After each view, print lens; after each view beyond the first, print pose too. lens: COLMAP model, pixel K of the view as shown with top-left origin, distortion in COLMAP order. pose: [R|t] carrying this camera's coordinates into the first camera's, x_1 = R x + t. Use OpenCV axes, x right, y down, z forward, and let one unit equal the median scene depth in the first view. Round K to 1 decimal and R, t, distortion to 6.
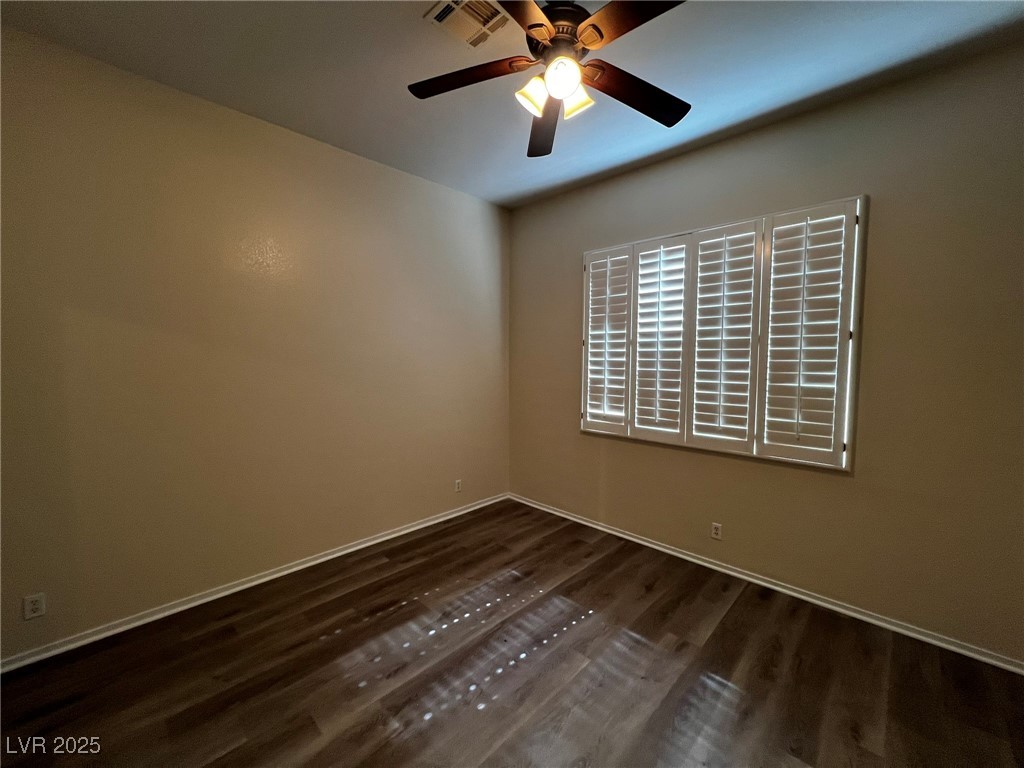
lens RADIAL K [[411.6, 0, 511.9], [0, 411.6, 386.7], [0, 0, 1]] dist [-0.000114, 0.001067]
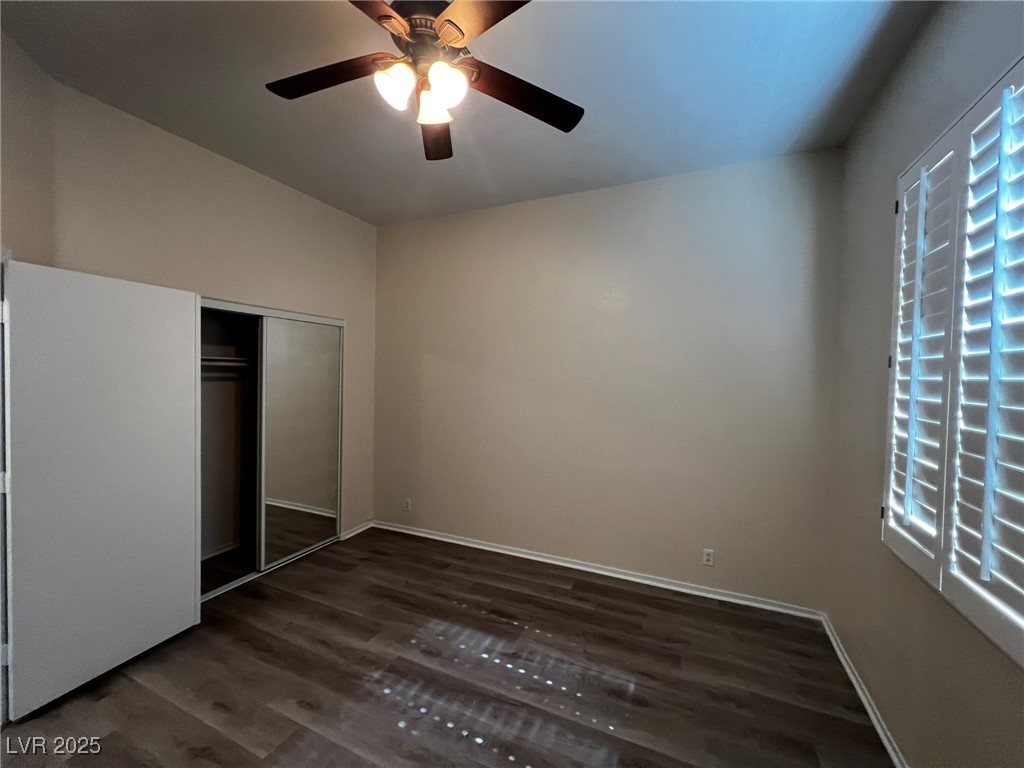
lens RADIAL K [[411.6, 0, 509.1], [0, 411.6, 384.2], [0, 0, 1]] dist [-0.000114, 0.001067]
pose [[0.336121, 0.022925, -0.941540, 0.689219], [-0.078856, 0.996878, -0.003879, -0.061594], [0.938512, 0.075550, 0.336879, 0.602794]]
